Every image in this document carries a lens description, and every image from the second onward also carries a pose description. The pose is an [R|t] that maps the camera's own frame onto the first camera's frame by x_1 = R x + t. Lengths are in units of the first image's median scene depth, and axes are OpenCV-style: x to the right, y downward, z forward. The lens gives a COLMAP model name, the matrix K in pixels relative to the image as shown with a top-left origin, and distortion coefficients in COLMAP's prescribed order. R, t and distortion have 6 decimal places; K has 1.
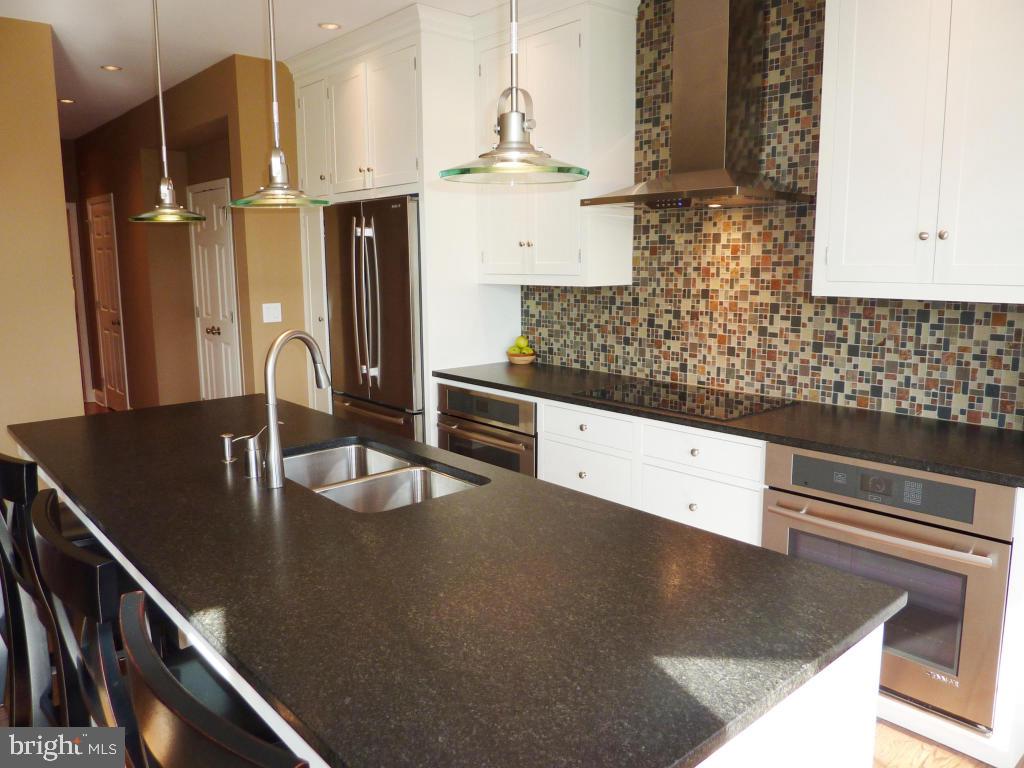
lens RADIAL K [[760.2, 0, 512.7], [0, 760.2, 379.8], [0, 0, 1]] dist [-0.015219, -0.031851]
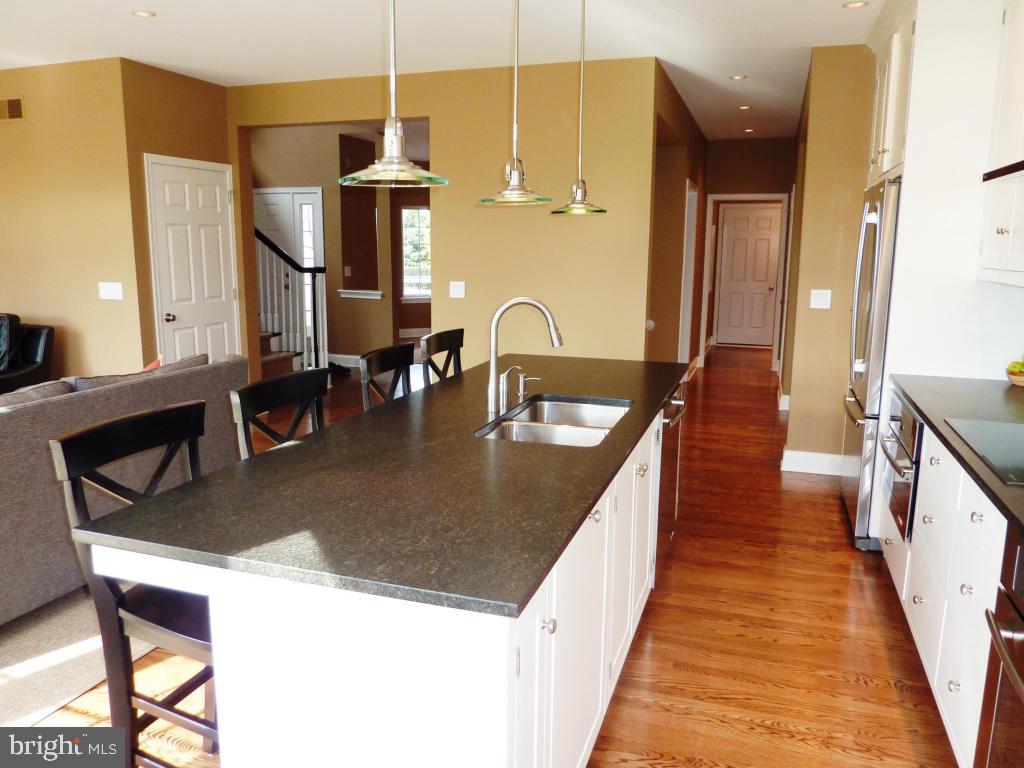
lens RADIAL K [[760.2, 0, 514.1], [0, 760.2, 388.5], [0, 0, 1]] dist [-0.015219, -0.031851]
pose [[0.488958, 0.170399, -0.855502, 0.611011], [-0.147536, 0.982761, 0.111422, -0.039810], [0.859740, 0.071736, 0.505669, 0.242596]]
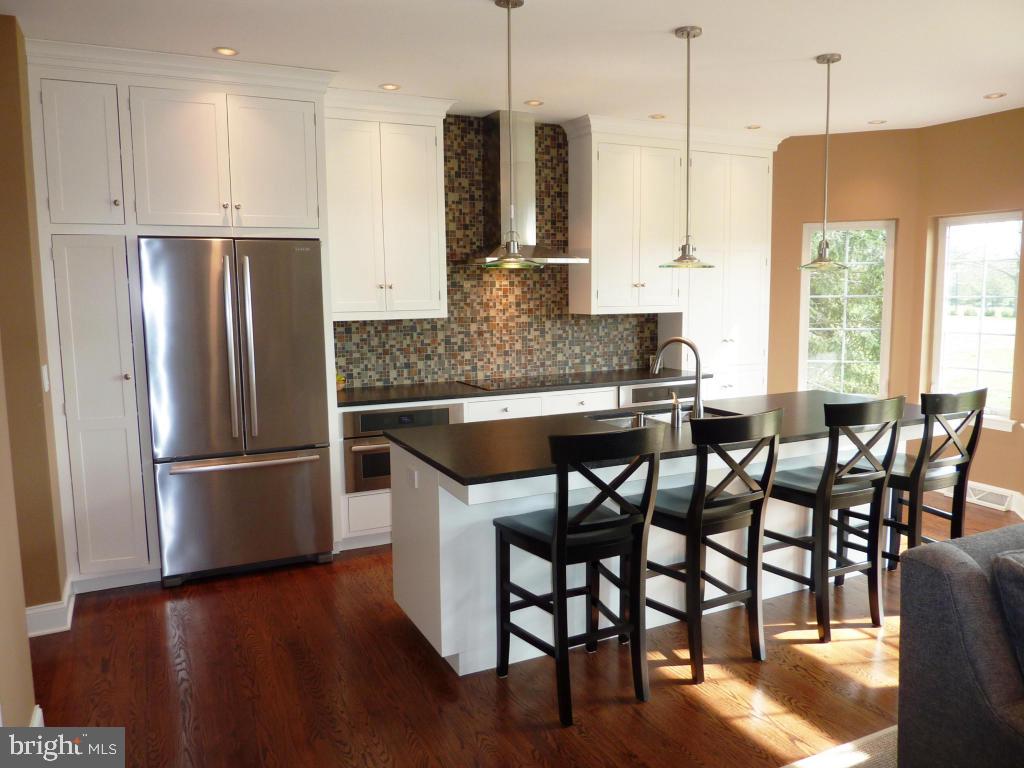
lens RADIAL K [[760.2, 0, 516.0], [0, 760.2, 383.8], [0, 0, 1]] dist [-0.015219, -0.031851]
pose [[0.258795, -0.116631, 0.958865, -1.286917], [0.160599, 0.984062, 0.076350, -0.094919], [-0.952488, 0.134234, 0.273401, 0.549123]]
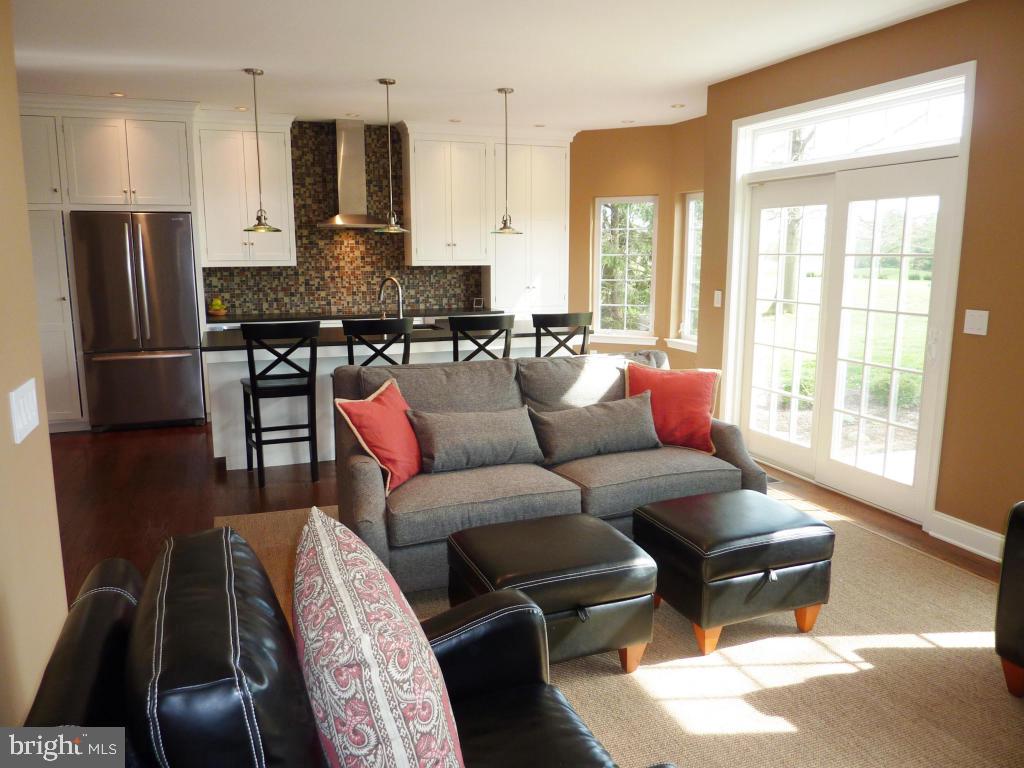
lens RADIAL K [[760.2, 0, 518.1], [0, 760.2, 381.7], [0, 0, 1]] dist [-0.015219, -0.031851]
pose [[0.345204, -0.152190, 0.926106, -1.687267], [0.146653, 0.983390, 0.106940, 0.051608], [-0.926999, 0.098900, 0.361789, -0.243798]]
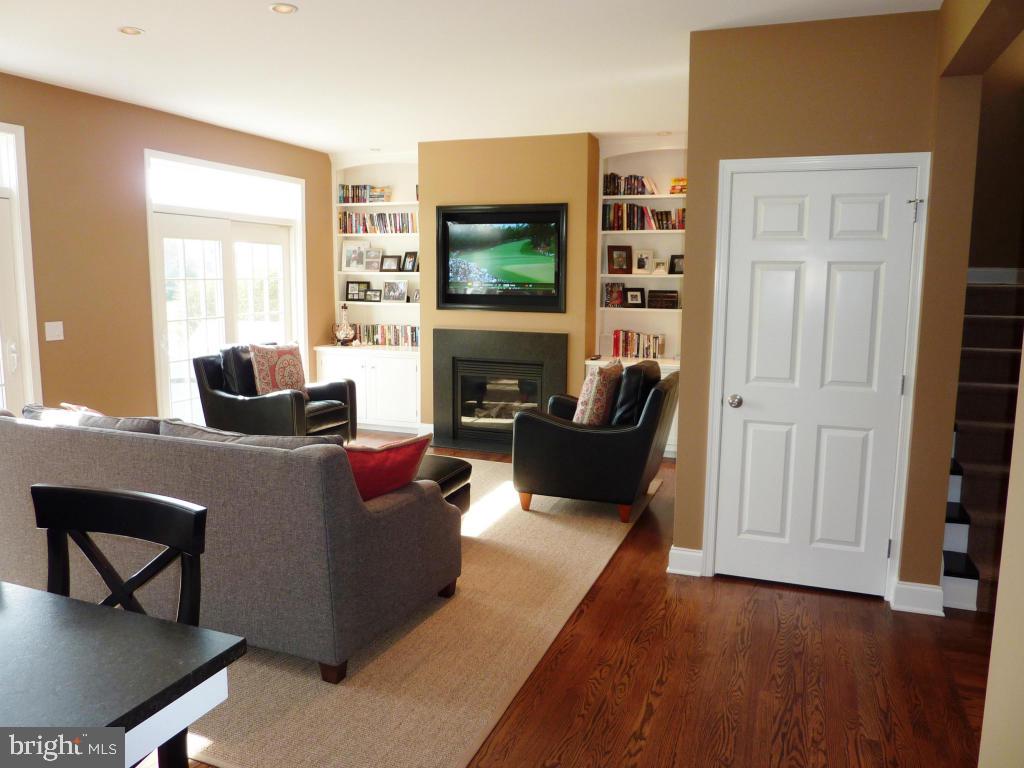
lens RADIAL K [[760.2, 0, 515.8], [0, 760.2, 376.4], [0, 0, 1]] dist [-0.015219, -0.031851]
pose [[-0.881882, 0.063682, -0.467149, -0.502968], [-0.076602, 0.958316, 0.275249, -0.202221], [0.465205, 0.278522, -0.840244, 1.191304]]
